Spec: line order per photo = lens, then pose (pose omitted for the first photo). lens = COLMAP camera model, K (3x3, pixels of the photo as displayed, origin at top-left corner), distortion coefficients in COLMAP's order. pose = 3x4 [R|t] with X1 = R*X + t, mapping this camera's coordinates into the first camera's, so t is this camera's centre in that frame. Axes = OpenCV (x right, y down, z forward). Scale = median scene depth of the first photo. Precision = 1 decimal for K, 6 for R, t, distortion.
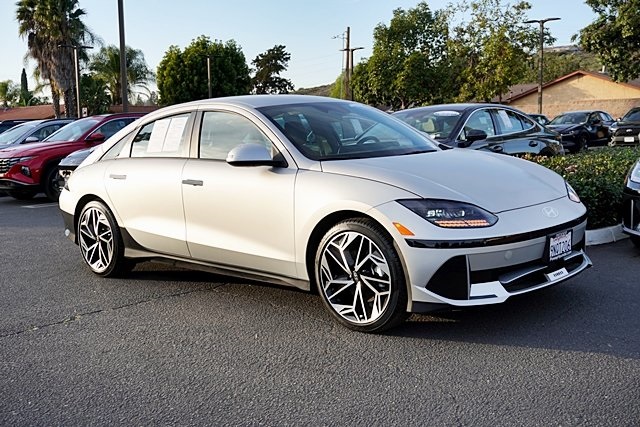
lens RADIAL K [[738.8, 0, 320.0], [0, 738.8, 213.5], [0, 0, 1]] dist [0.010279, 0.001041]
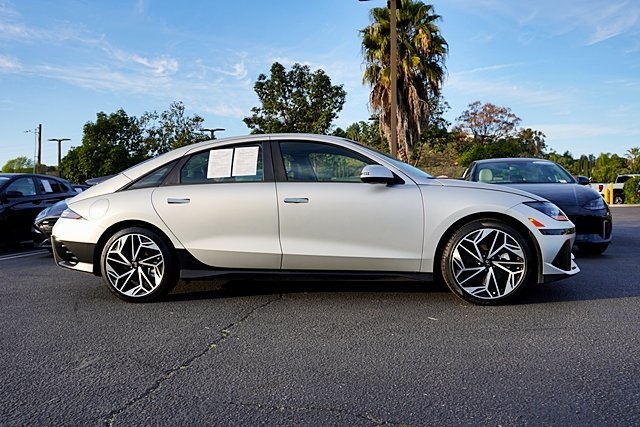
lens RADIAL K [[507.7, 0, 320.0], [0, 507.7, 213.5], [0, 0, 1]] dist [-0.008768, -0.000361]
pose [[0.826085, -0.000480, 0.563545, -0.645849], [0.059919, 0.994406, -0.086987, 0.053555], [-0.560350, 0.105626, 0.821493, 0.384351]]
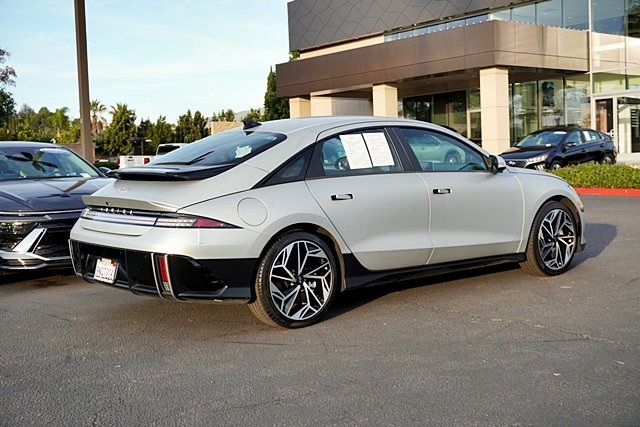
lens RADIAL K [[818.8, 0, 320.0], [0, 818.8, 213.5], [0, 0, 1]] dist [0.006545, 0.010513]
pose [[0.132569, -0.041391, 0.990309, -1.563659], [0.146936, 0.988909, 0.021663, -0.069741], [-0.980222, 0.142640, 0.137181, 1.137307]]
